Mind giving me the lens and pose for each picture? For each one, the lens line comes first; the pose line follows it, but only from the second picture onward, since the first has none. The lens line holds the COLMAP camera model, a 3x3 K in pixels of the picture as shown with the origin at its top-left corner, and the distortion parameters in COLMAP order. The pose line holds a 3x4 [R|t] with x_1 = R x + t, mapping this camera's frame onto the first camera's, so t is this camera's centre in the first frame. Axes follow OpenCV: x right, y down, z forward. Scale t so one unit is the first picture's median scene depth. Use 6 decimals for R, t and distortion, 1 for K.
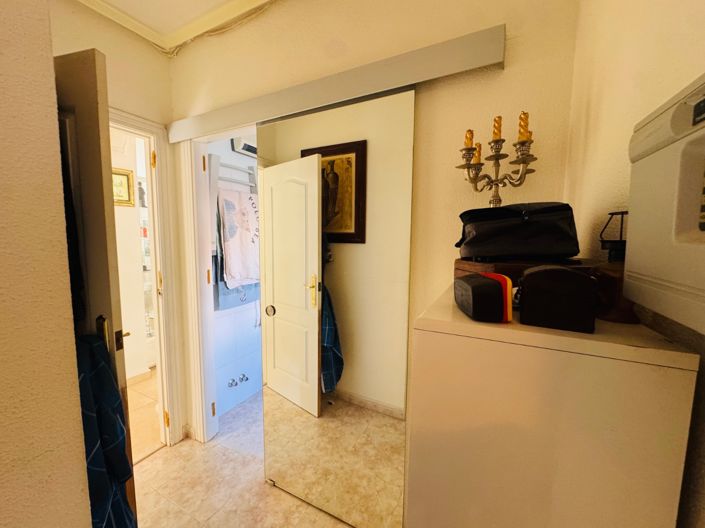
lens RADIAL K [[285.4, 0, 350.8], [0, 285.4, 261.4], [0, 0, 1]] dist [-0.013656, 0.001288]
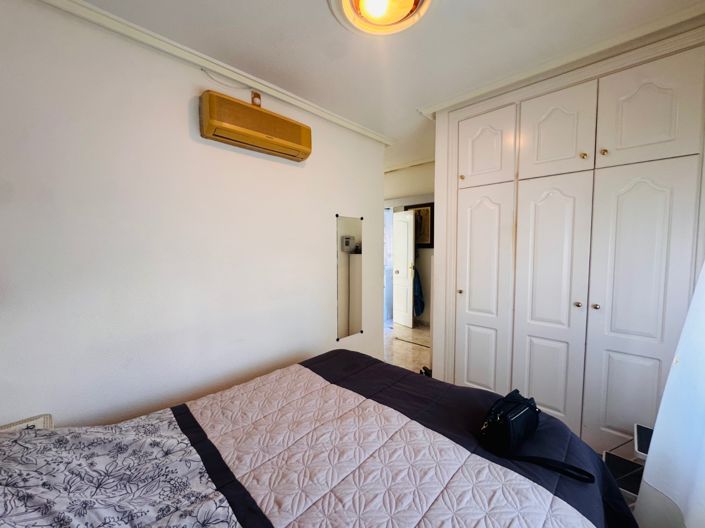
lens RADIAL K [[285.4, 0, 353.6], [0, 285.4, 264.4], [0, 0, 1]] dist [-0.013656, 0.001288]
pose [[0.950632, 0.001013, -0.310317, 0.132774], [-0.011138, 0.999462, -0.030857, 0.131132], [0.310119, 0.032790, 0.950132, -1.212701]]
